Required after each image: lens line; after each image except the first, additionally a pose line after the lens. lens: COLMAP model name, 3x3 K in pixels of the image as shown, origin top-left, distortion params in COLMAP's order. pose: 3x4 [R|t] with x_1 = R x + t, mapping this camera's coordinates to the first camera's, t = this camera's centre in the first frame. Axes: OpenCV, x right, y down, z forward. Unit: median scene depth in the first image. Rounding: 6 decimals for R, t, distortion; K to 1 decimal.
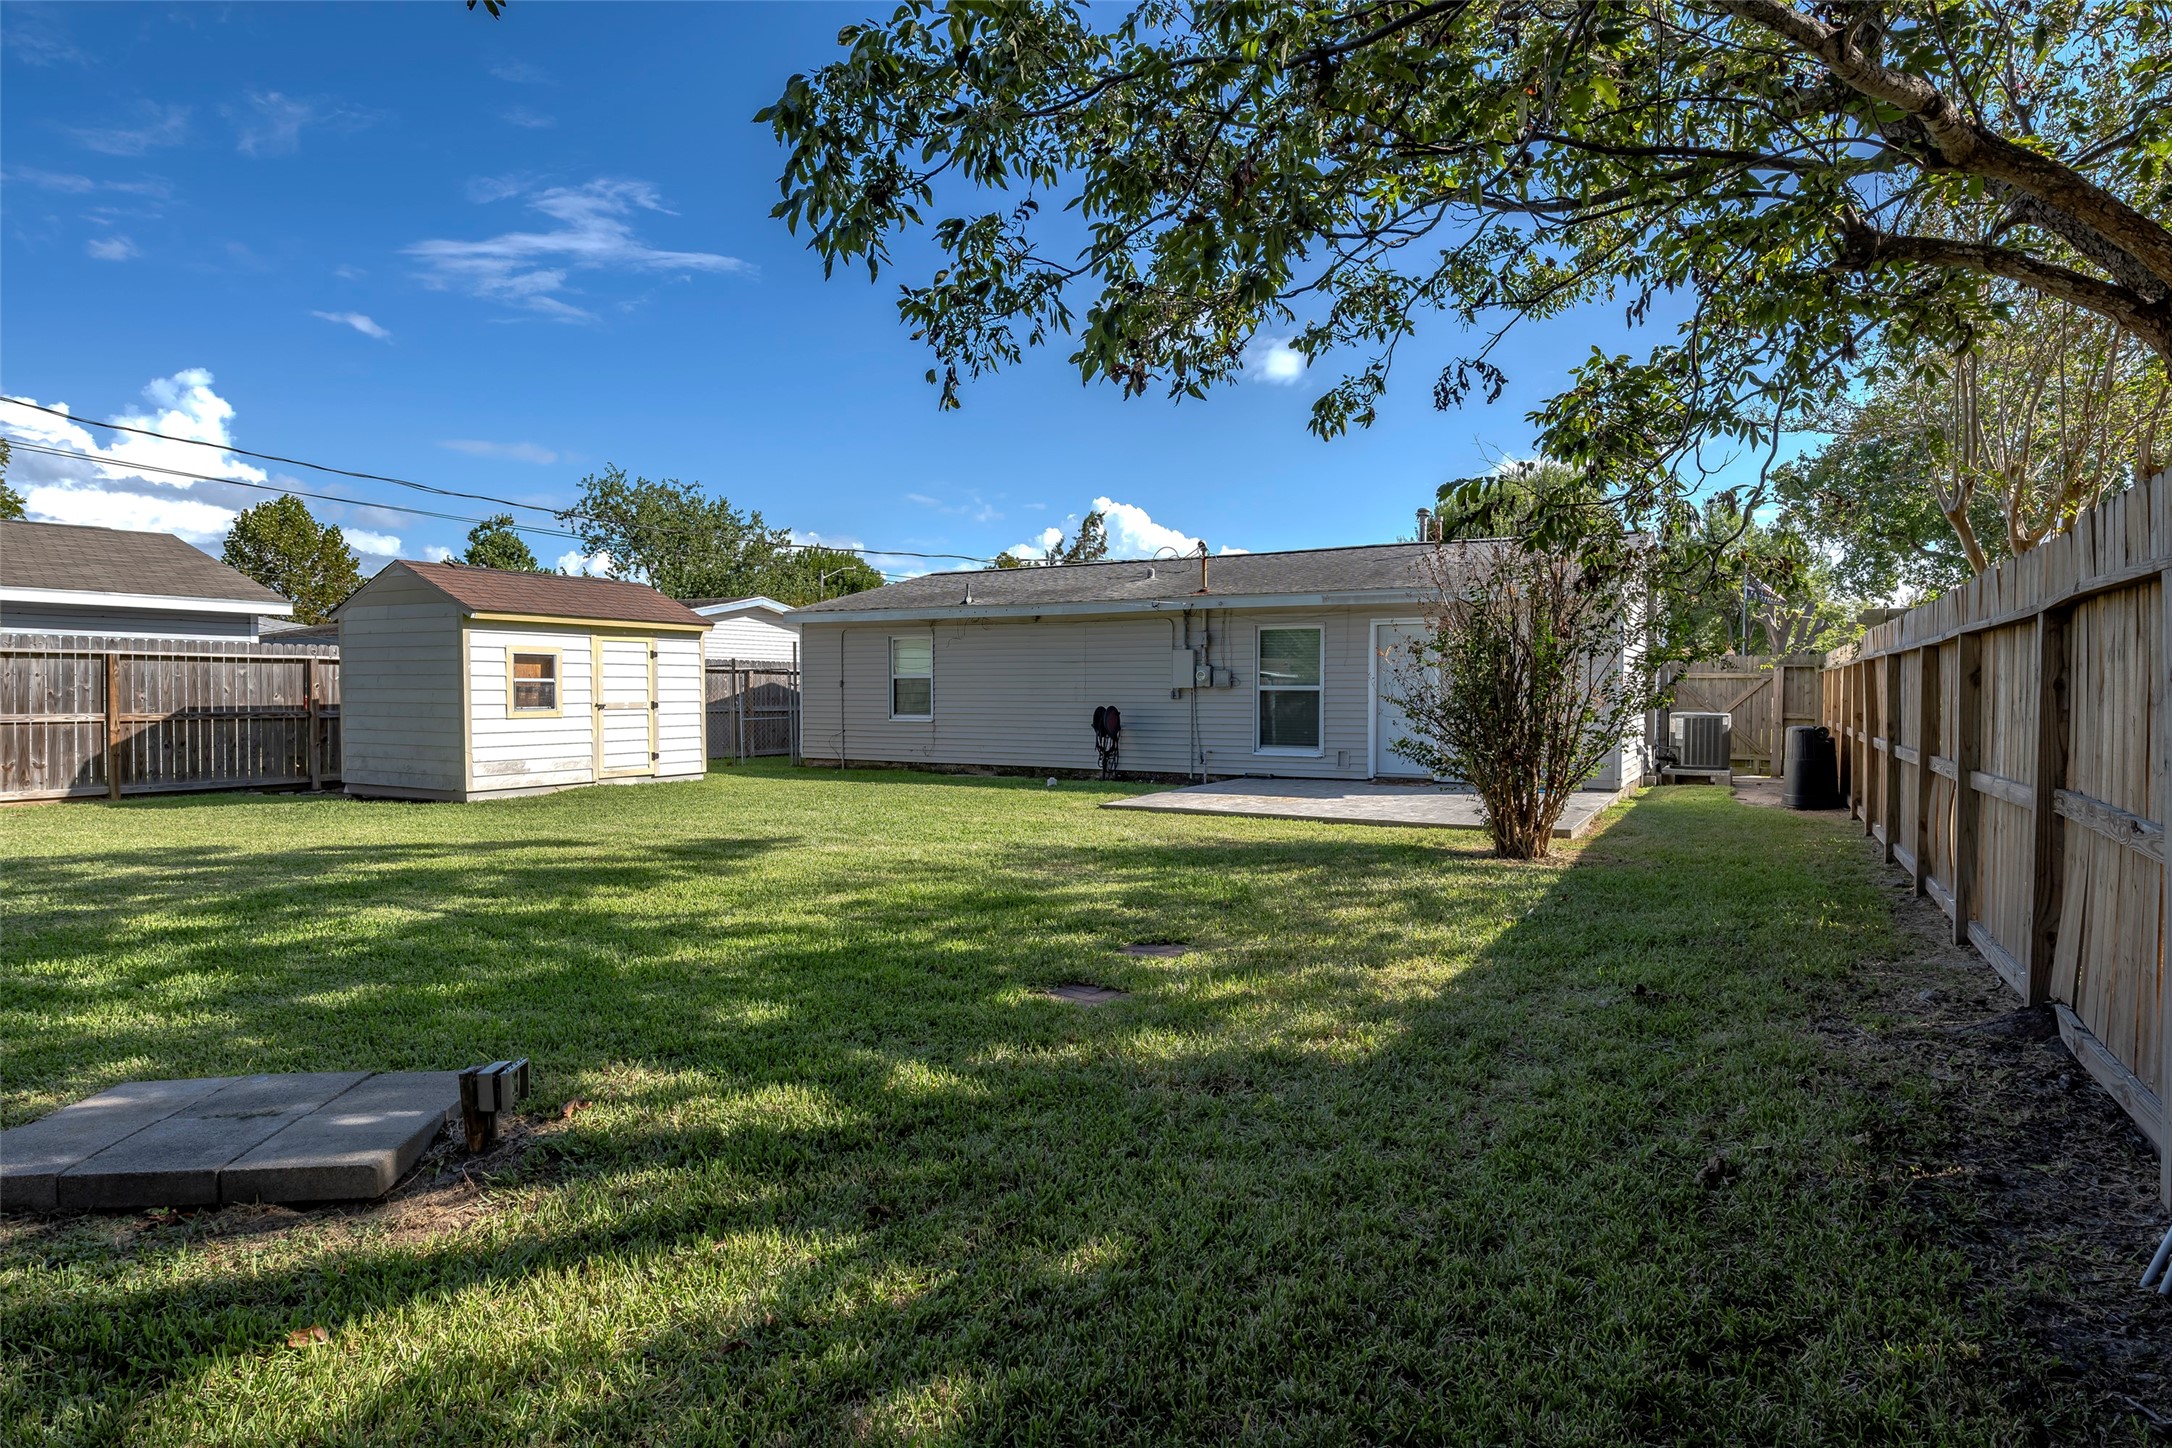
lens RADIAL K [[1228.1, 0, 1087.7], [0, 1228.1, 715.7], [0, 0, 1]] dist [0.004263, 0.000427]
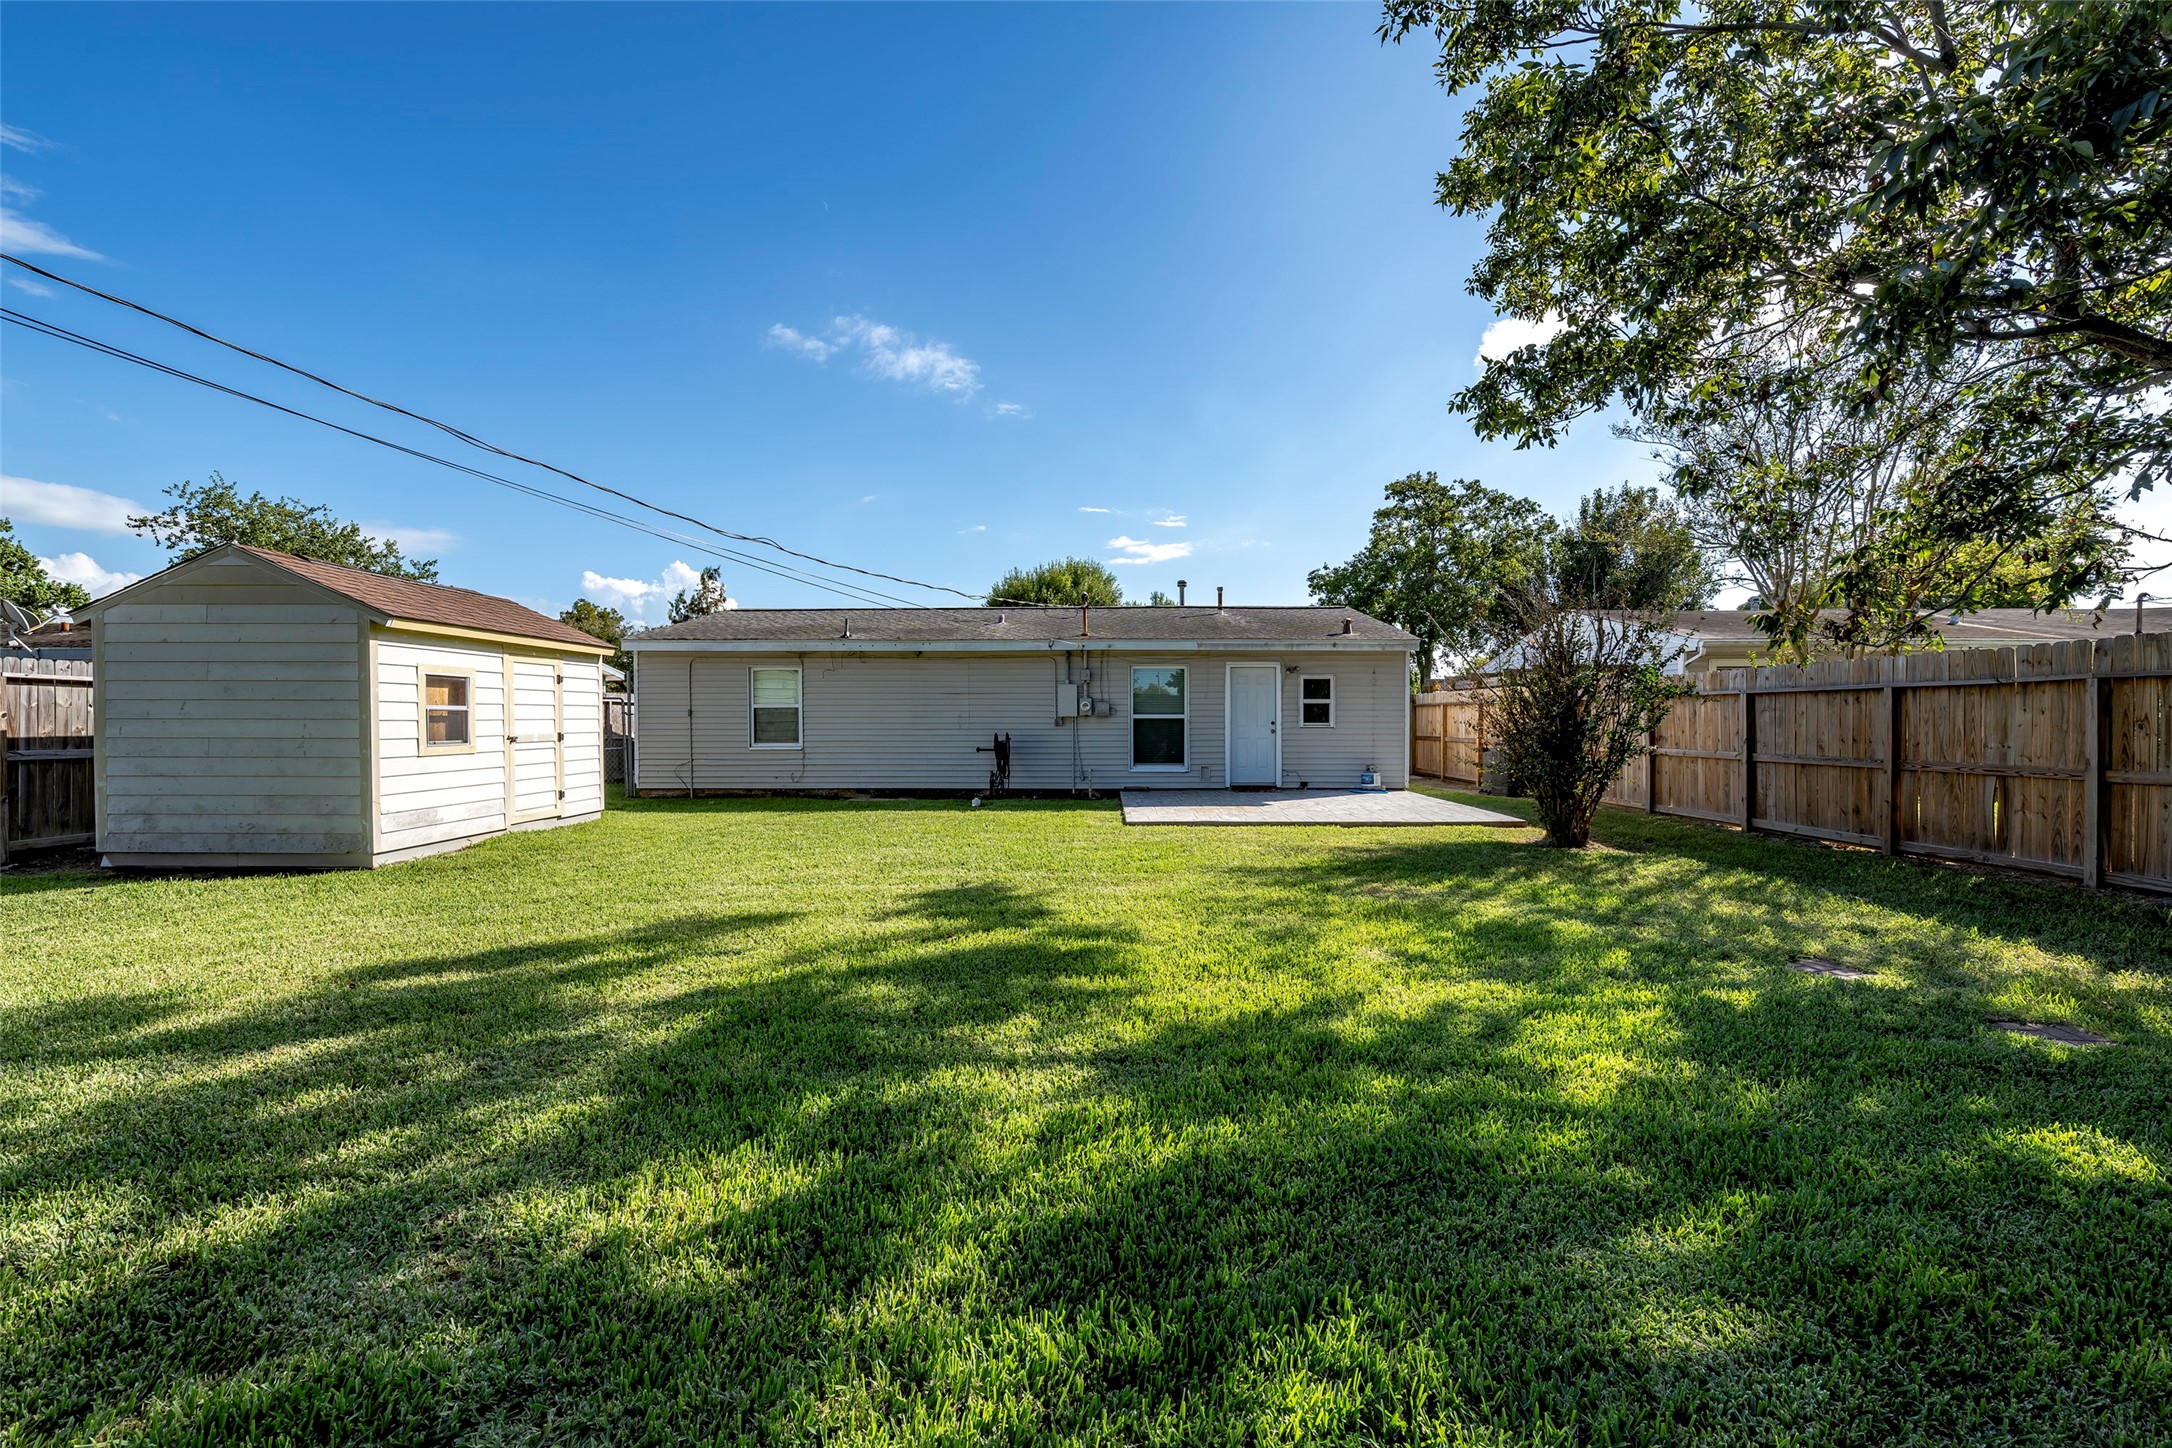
lens RADIAL K [[890.0, 0, 1086.9], [0, 890.0, 728.0], [0, 0, 1]] dist [-0.000112, 0.000032]
pose [[0.873323, -0.007802, 0.487079, -0.335876], [0.013277, 0.999882, -0.007789, -0.005077], [-0.486961, 0.013269, 0.873323, 0.261866]]
